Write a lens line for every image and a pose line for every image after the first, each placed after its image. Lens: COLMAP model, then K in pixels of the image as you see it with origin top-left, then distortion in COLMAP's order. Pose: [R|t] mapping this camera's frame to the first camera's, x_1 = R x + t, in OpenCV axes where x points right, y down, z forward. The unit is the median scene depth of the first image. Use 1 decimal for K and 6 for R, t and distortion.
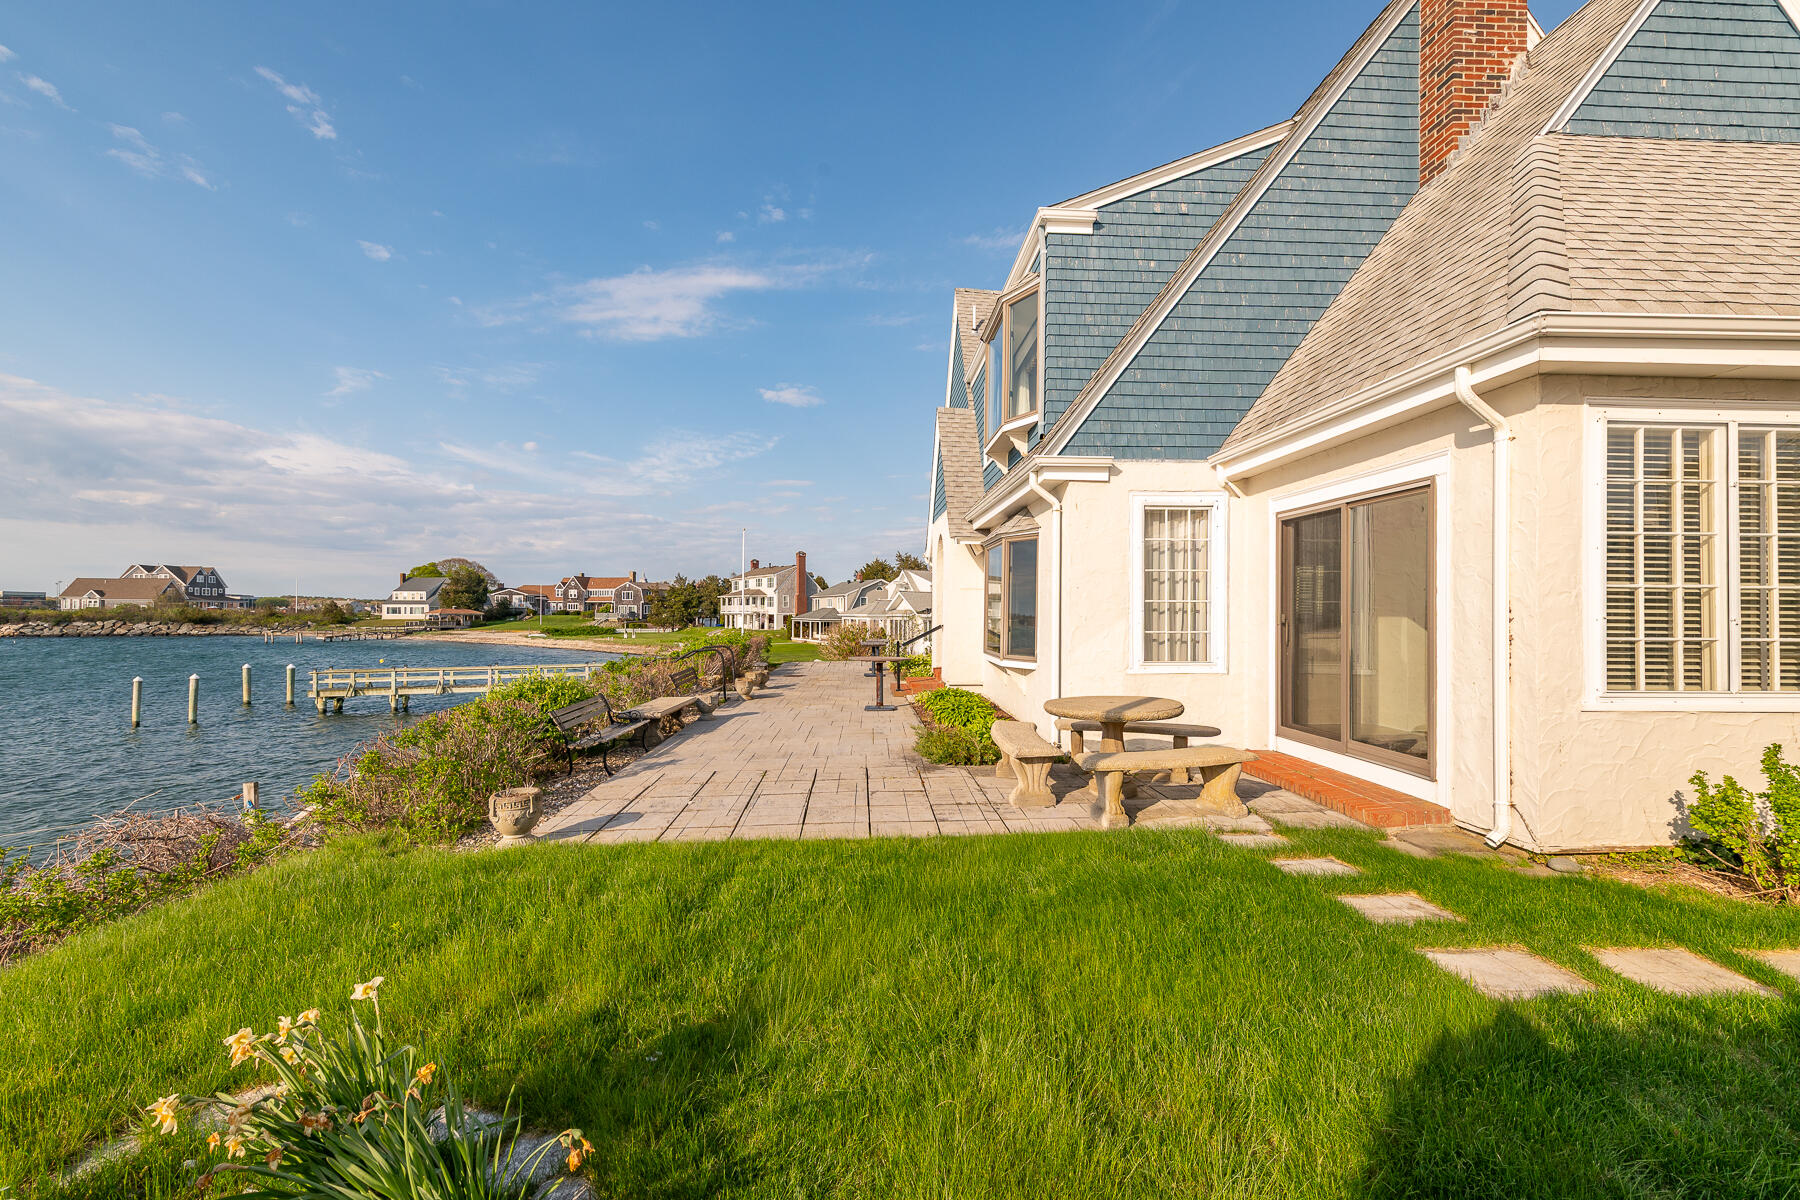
lens RADIAL K [[690.5, 0, 900.0], [0, 690.5, 600.0], [0, 0, 1]] dist [0.000308, -0.000230]
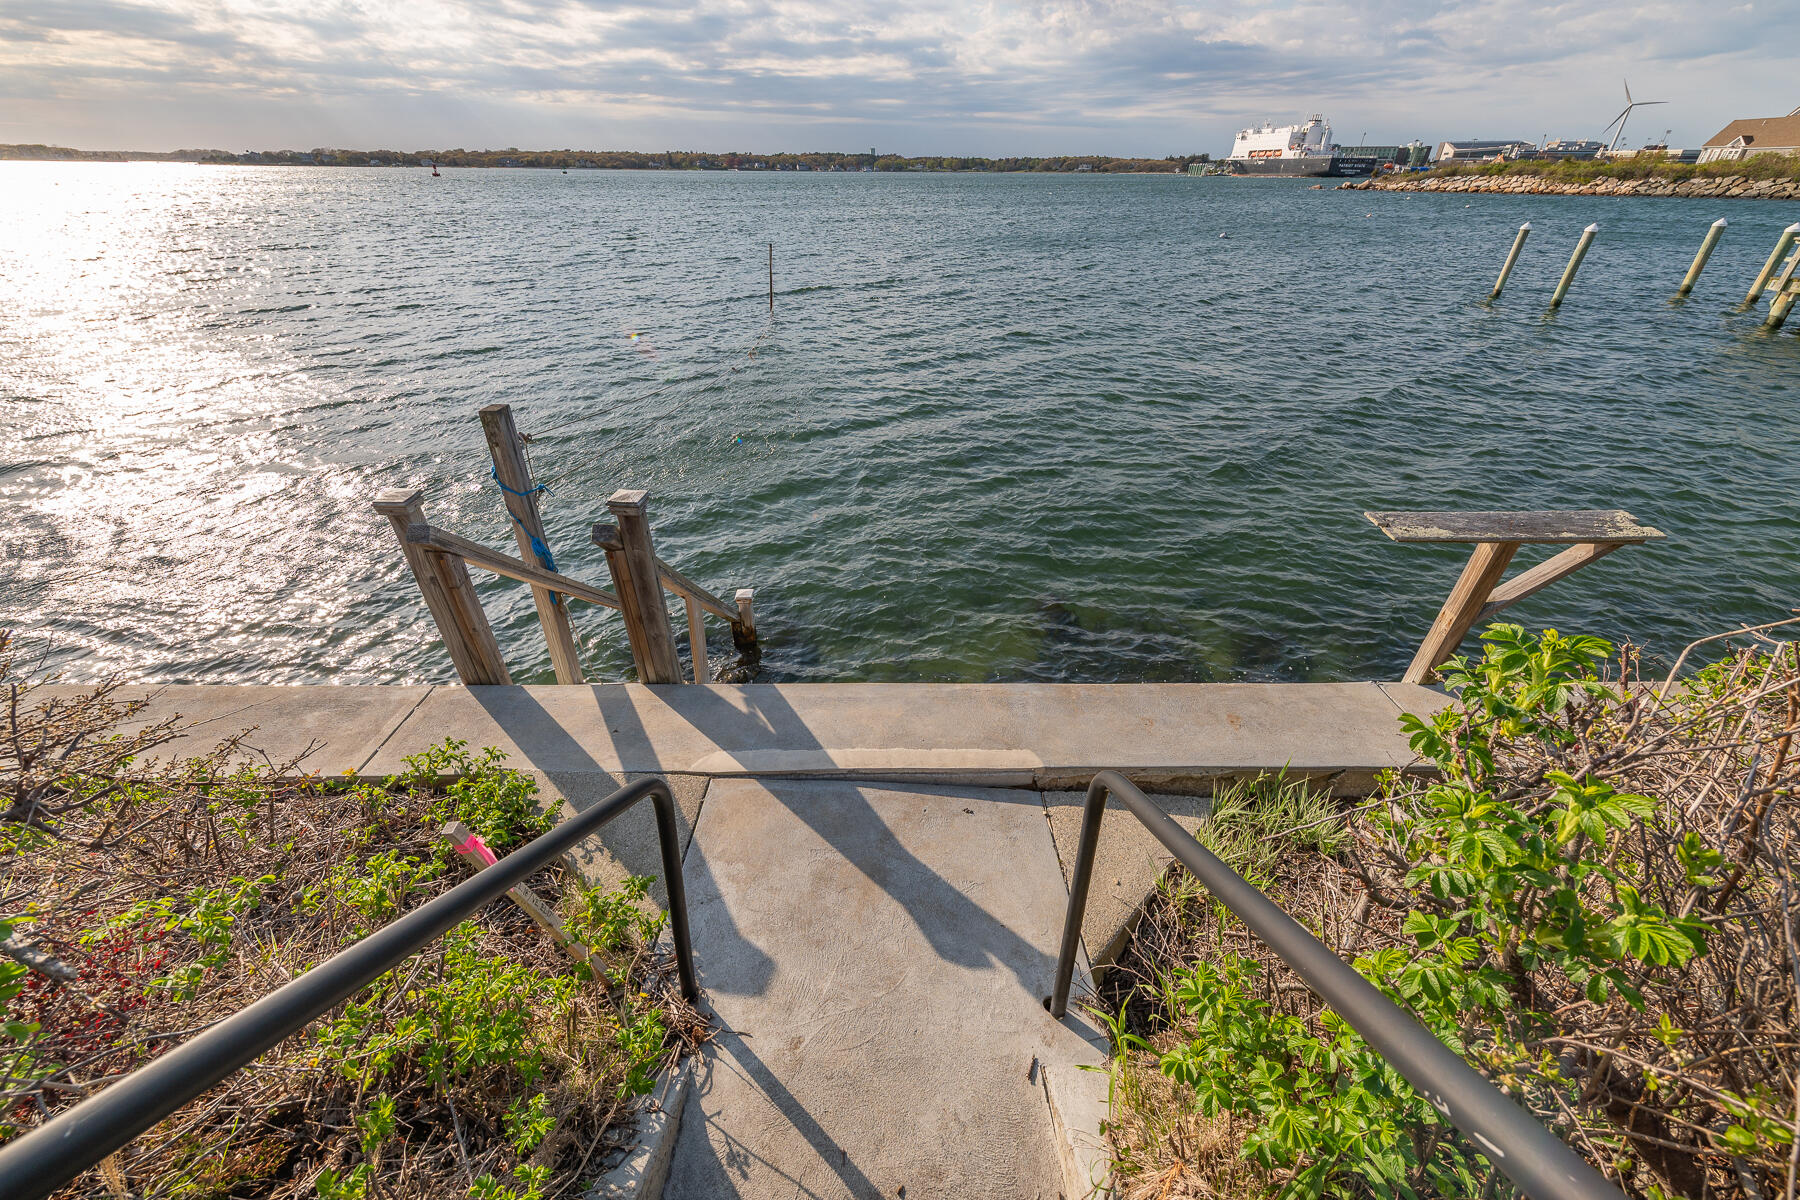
lens RADIAL K [[690.5, 0, 900.0], [0, 690.5, 600.0], [0, 0, 1]] dist [0.000308, -0.000230]
pose [[-0.116024, 0.516409, -0.848446, -0.636650], [0.018883, 0.855207, 0.517942, 0.183709], [0.993067, 0.044072, -0.108976, 1.300823]]
